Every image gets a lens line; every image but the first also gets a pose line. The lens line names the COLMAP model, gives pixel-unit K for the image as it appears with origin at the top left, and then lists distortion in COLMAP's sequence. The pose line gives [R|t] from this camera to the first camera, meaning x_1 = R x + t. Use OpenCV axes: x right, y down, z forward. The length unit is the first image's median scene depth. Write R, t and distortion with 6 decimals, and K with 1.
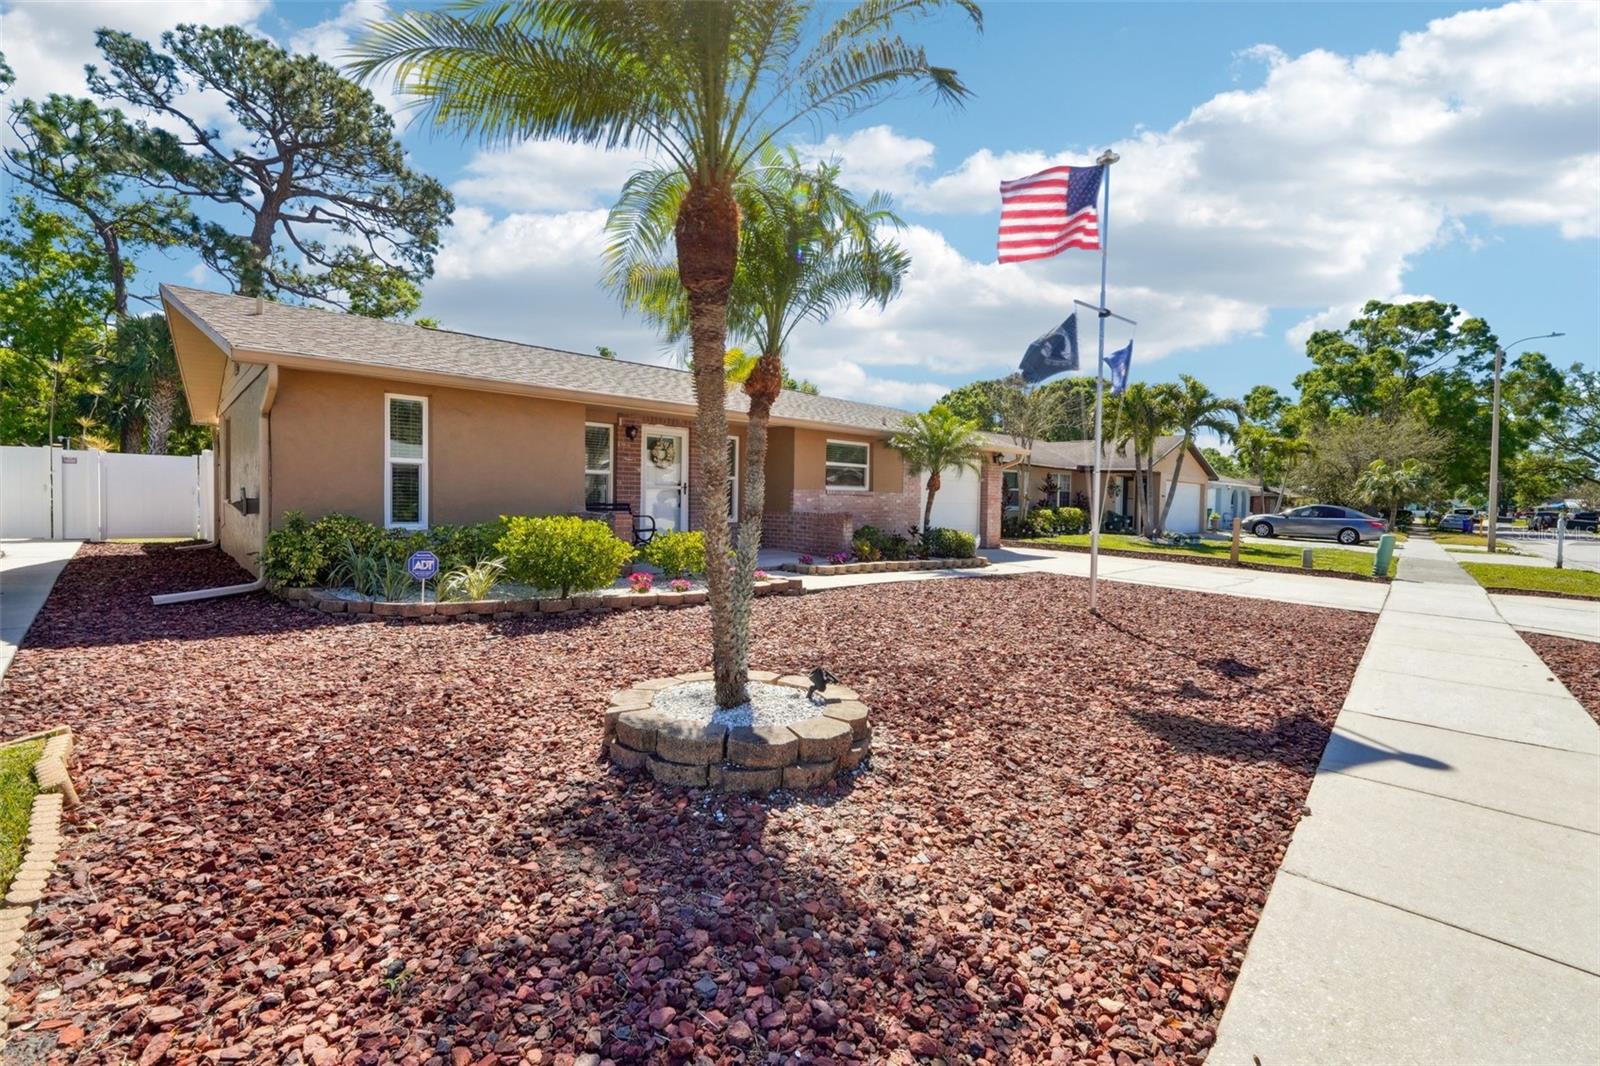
lens RADIAL K [[687.7, 0, 801.1], [0, 687.7, 522.7], [0, 0, 1]] dist [-0.005370, 0.000178]
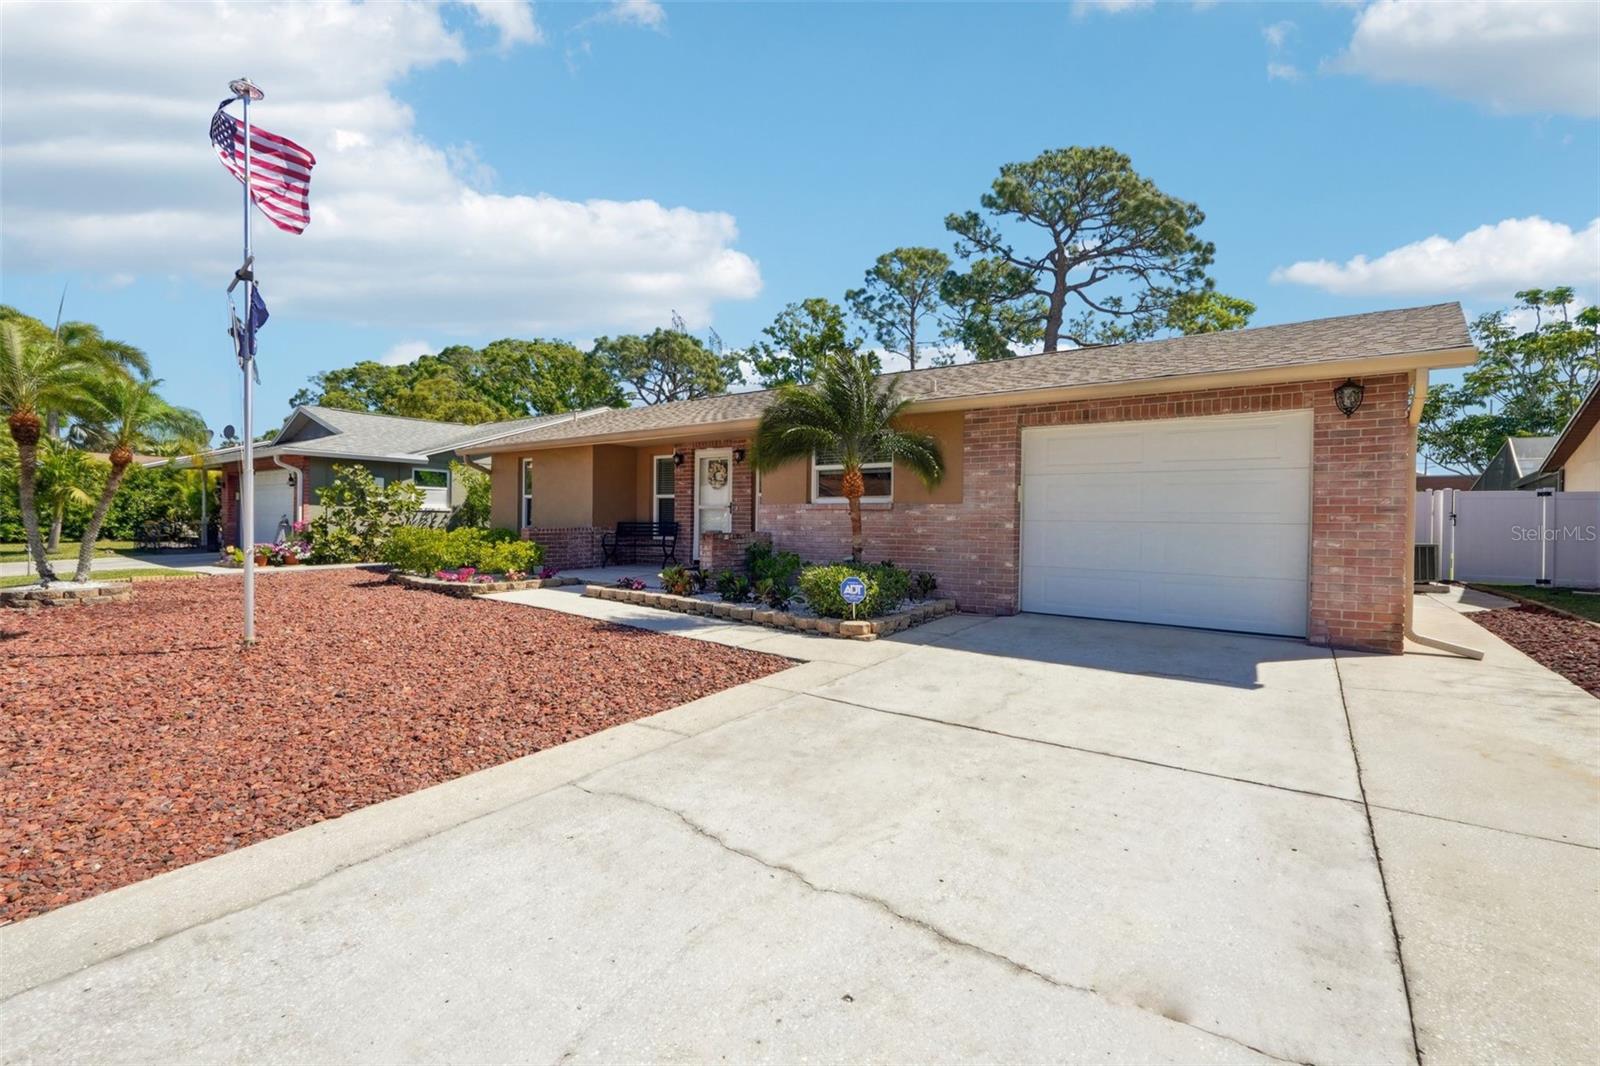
lens RADIAL K [[687.7, 0, 801.1], [0, 687.7, 522.7], [0, 0, 1]] dist [-0.005370, 0.000178]
pose [[0.166787, -0.010732, -0.985935, 0.351456], [-0.039839, 0.999051, -0.017614, -0.005965], [0.985188, 0.042217, 0.166201, 0.396756]]
